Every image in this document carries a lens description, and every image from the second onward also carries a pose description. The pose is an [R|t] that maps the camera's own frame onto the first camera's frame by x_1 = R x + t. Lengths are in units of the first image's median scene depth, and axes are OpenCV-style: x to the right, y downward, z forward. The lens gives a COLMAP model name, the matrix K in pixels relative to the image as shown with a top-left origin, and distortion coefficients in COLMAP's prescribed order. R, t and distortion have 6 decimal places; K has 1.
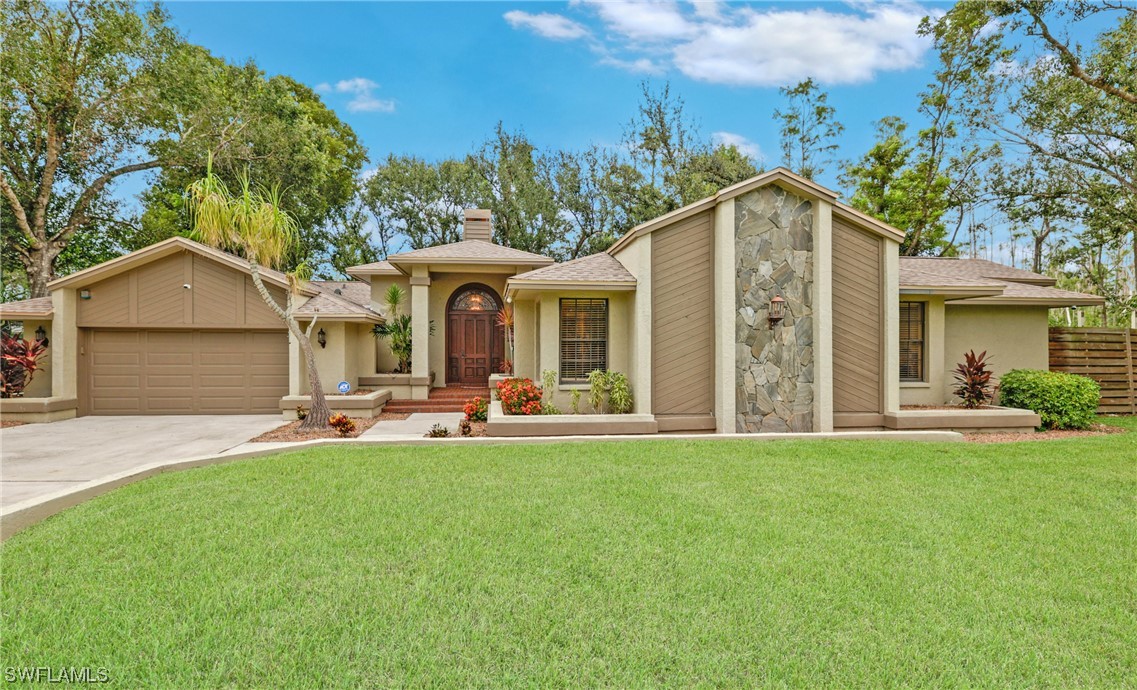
lens RADIAL K [[502.1, 0, 568.3], [0, 502.1, 335.2], [0, 0, 1]] dist [-0.001124, -0.000107]
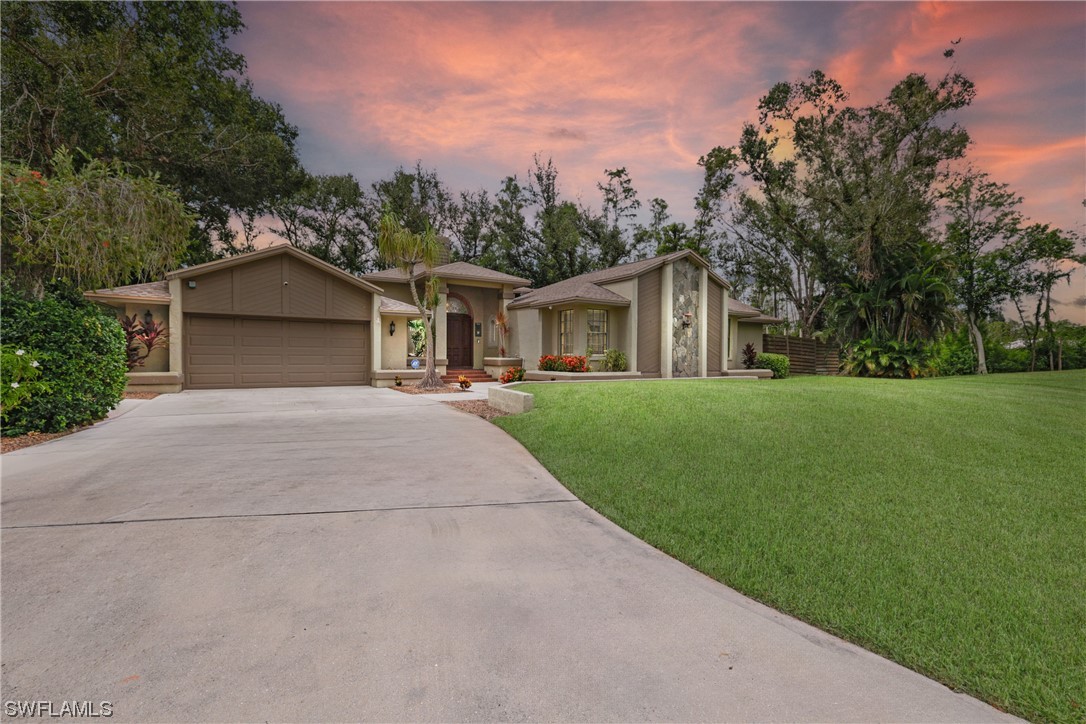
lens RADIAL K [[471.9, 0, 544.4], [0, 471.9, 351.3], [0, 0, 1]] dist [-0.001538, -0.000468]
pose [[0.897736, 0.008774, 0.440445, -0.703375], [-0.014540, 0.999847, 0.009718, 0.050381], [-0.440293, -0.015128, 0.897727, -0.340267]]
